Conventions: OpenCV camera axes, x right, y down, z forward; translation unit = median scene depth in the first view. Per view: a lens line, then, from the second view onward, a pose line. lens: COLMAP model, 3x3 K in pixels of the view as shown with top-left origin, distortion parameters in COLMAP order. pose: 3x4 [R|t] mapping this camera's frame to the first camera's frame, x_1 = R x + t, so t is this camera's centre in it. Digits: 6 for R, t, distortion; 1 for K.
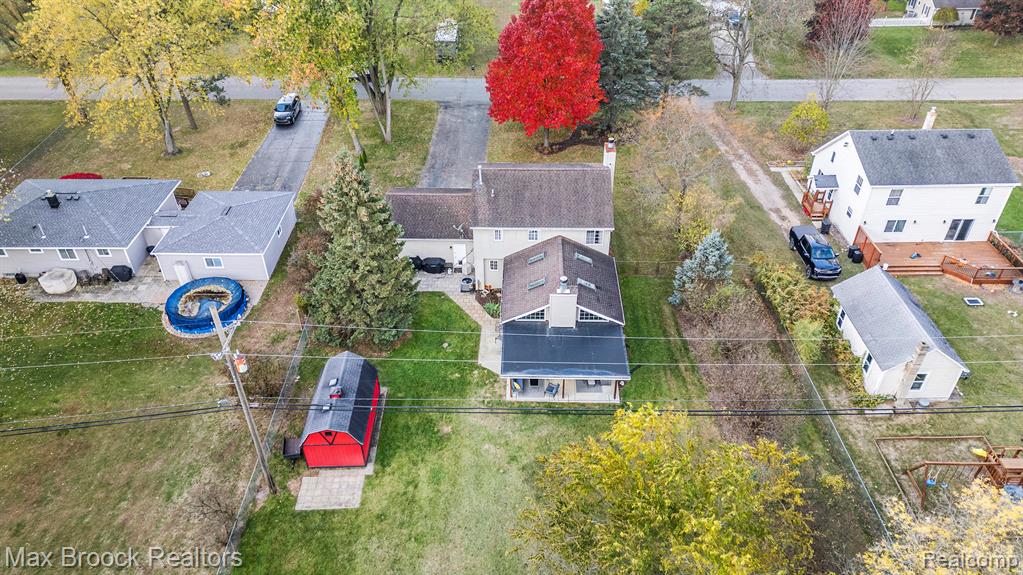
lens RADIAL K [[726.1, 0, 510.9], [0, 726.1, 288.6], [0, 0, 1]] dist [0.024693, 0.000488]
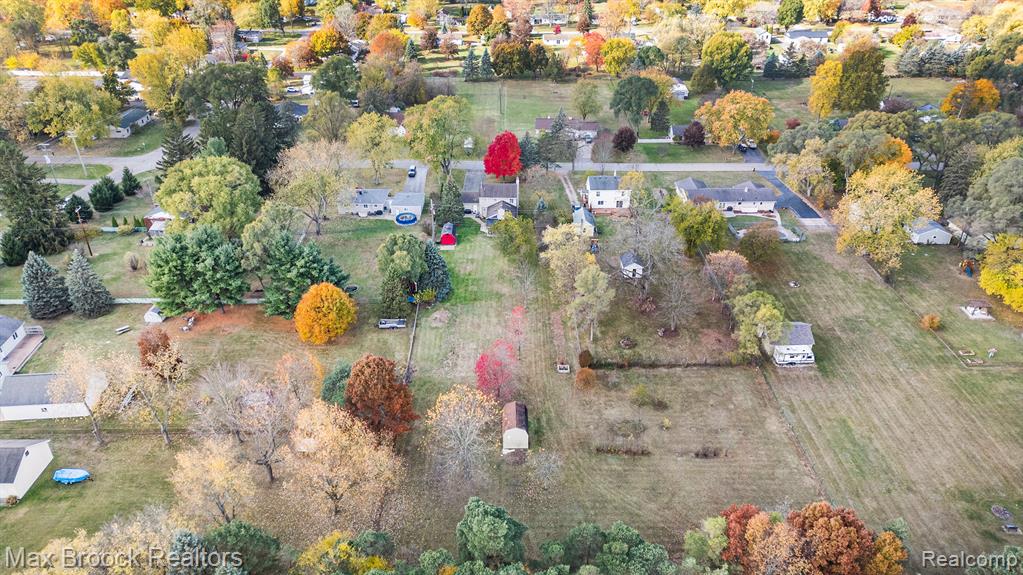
lens RADIAL K [[726.1, 0, 512.0], [0, 726.1, 286.8], [0, 0, 1]] dist [0.024693, 0.000488]
pose [[0.999955, 0.008955, 0.003162, 0.096966], [-0.008510, 0.992726, -0.120092, 0.731030], [-0.004214, 0.120060, 0.992758, -2.381530]]
